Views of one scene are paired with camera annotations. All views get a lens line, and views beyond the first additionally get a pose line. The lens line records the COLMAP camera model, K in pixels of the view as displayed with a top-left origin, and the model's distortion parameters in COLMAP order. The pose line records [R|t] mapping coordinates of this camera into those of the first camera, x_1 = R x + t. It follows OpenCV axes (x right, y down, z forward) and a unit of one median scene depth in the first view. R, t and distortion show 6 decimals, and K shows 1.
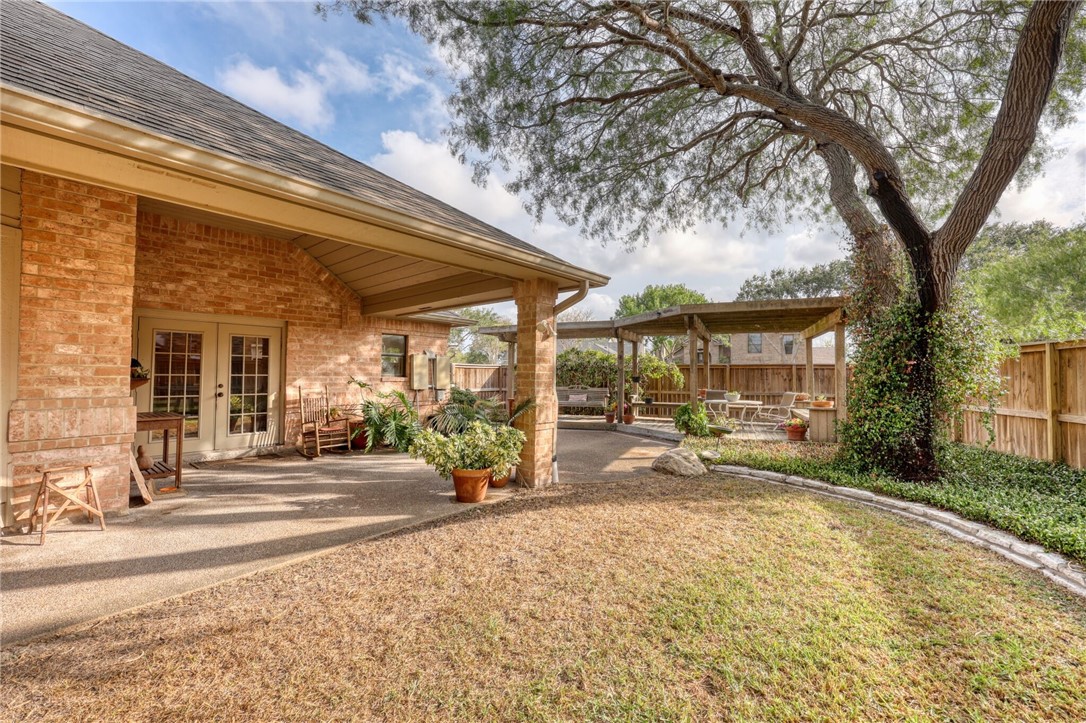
lens RADIAL K [[437.2, 0, 543.0], [0, 437.2, 361.5], [0, 0, 1]] dist [0.002233, 0.000297]
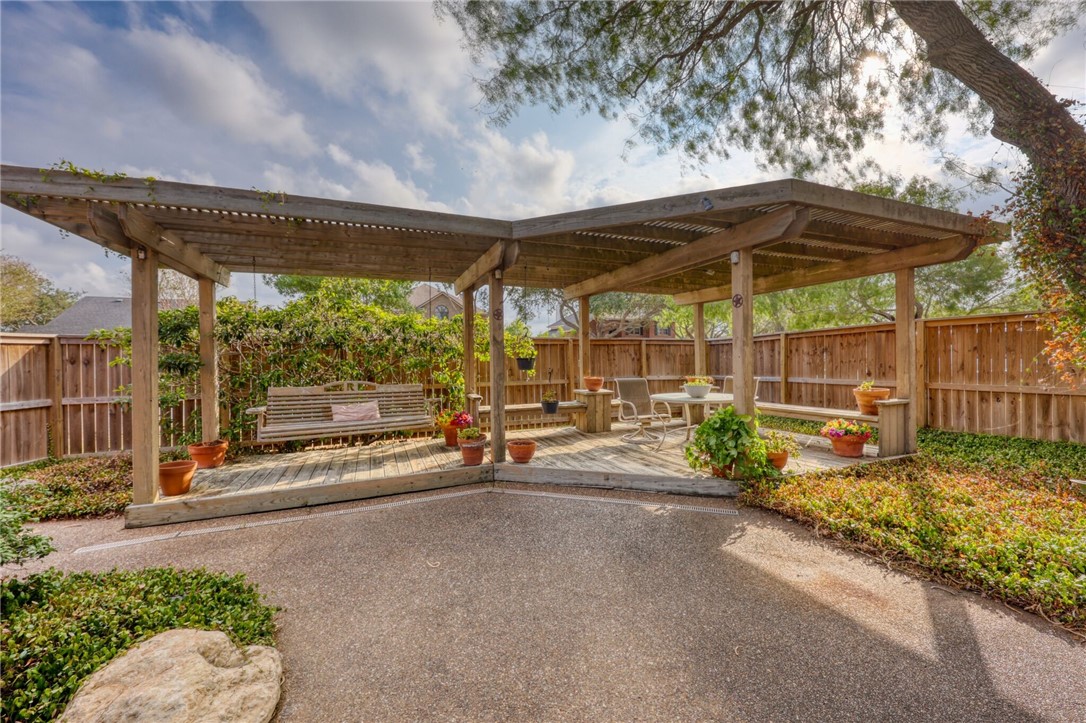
lens RADIAL K [[437.2, 0, 543.0], [0, 437.2, 361.5], [0, 0, 1]] dist [0.002233, 0.000297]
pose [[0.692661, -0.022927, 0.720899, -0.181883], [-0.007481, 0.999213, 0.038966, 0.031068], [-0.721225, -0.032383, 0.691944, 1.051820]]
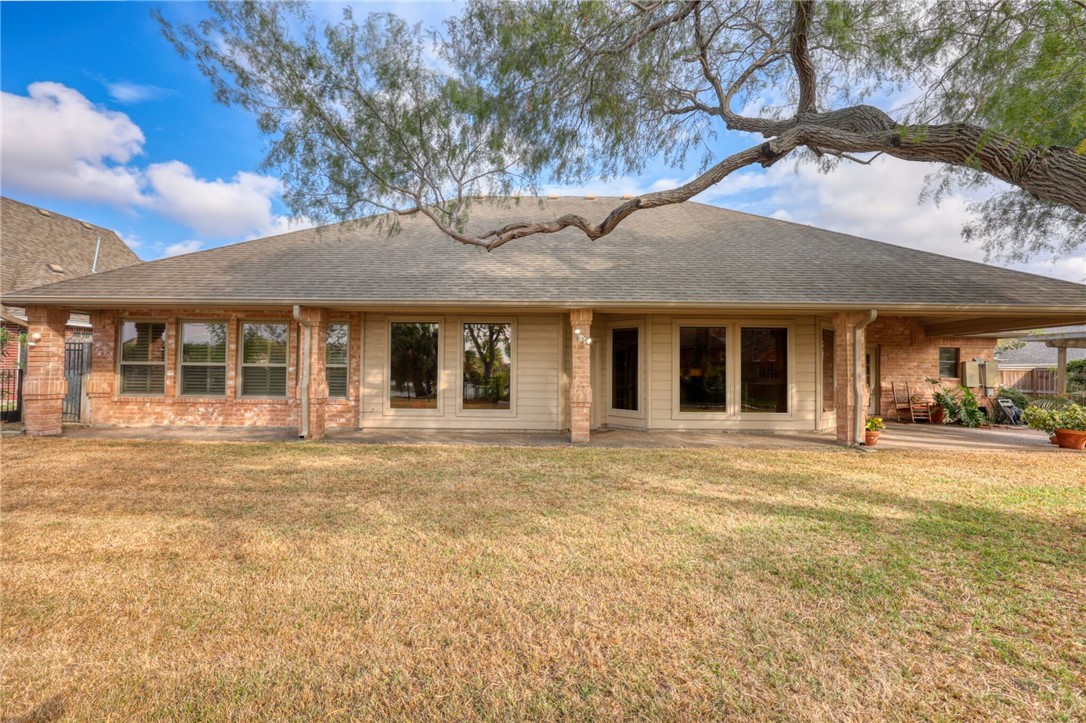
lens RADIAL K [[437.2, 0, 543.0], [0, 437.2, 361.5], [0, 0, 1]] dist [0.002233, 0.000297]
pose [[0.647050, -0.014131, -0.762317, -0.134921], [0.013207, 0.999886, -0.007325, -0.031415], [0.762333, -0.005329, 0.647163, -1.231588]]
